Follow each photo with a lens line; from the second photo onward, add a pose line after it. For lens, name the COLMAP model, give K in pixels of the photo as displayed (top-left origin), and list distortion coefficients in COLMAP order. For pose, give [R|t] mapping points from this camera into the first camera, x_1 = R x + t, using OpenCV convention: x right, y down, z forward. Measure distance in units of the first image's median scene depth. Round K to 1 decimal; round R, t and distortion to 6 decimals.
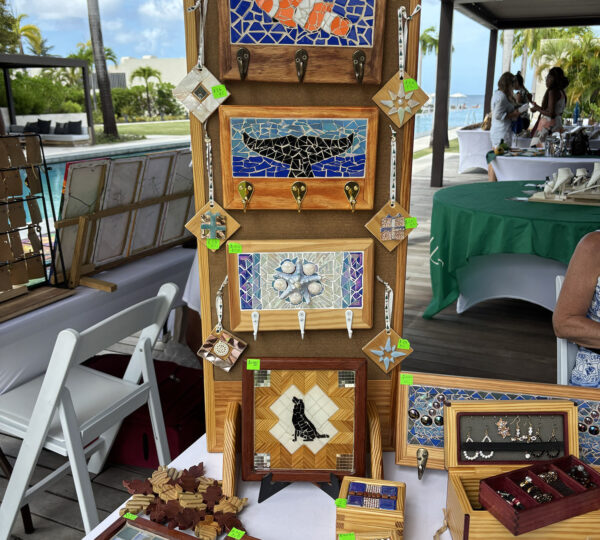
lens RADIAL K [[568.5, 0, 301.2], [0, 568.5, 268.6], [0, 0, 1]] dist [-0.020588, 0.000000]
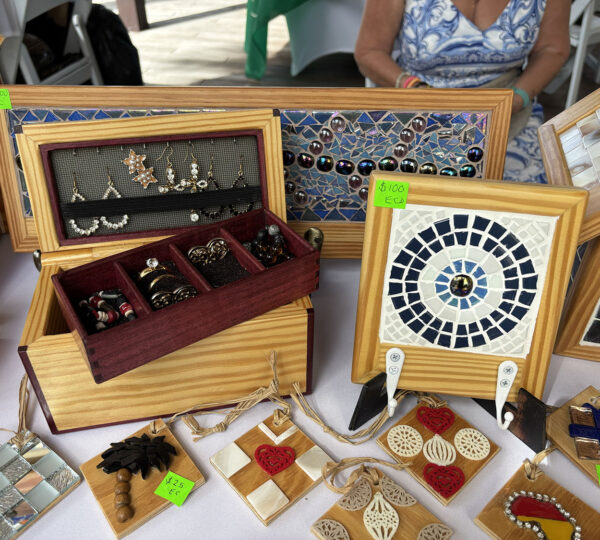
lens RADIAL K [[568.5, 0, 298.9], [0, 568.5, 270.4], [0, 0, 1]] dist [-0.020588, 0.000000]
pose [[0.968399, -0.118297, 0.219568, 0.372389], [0.025732, 0.923049, 0.383822, 0.172865], [-0.248077, -0.366042, 0.896923, 0.470150]]
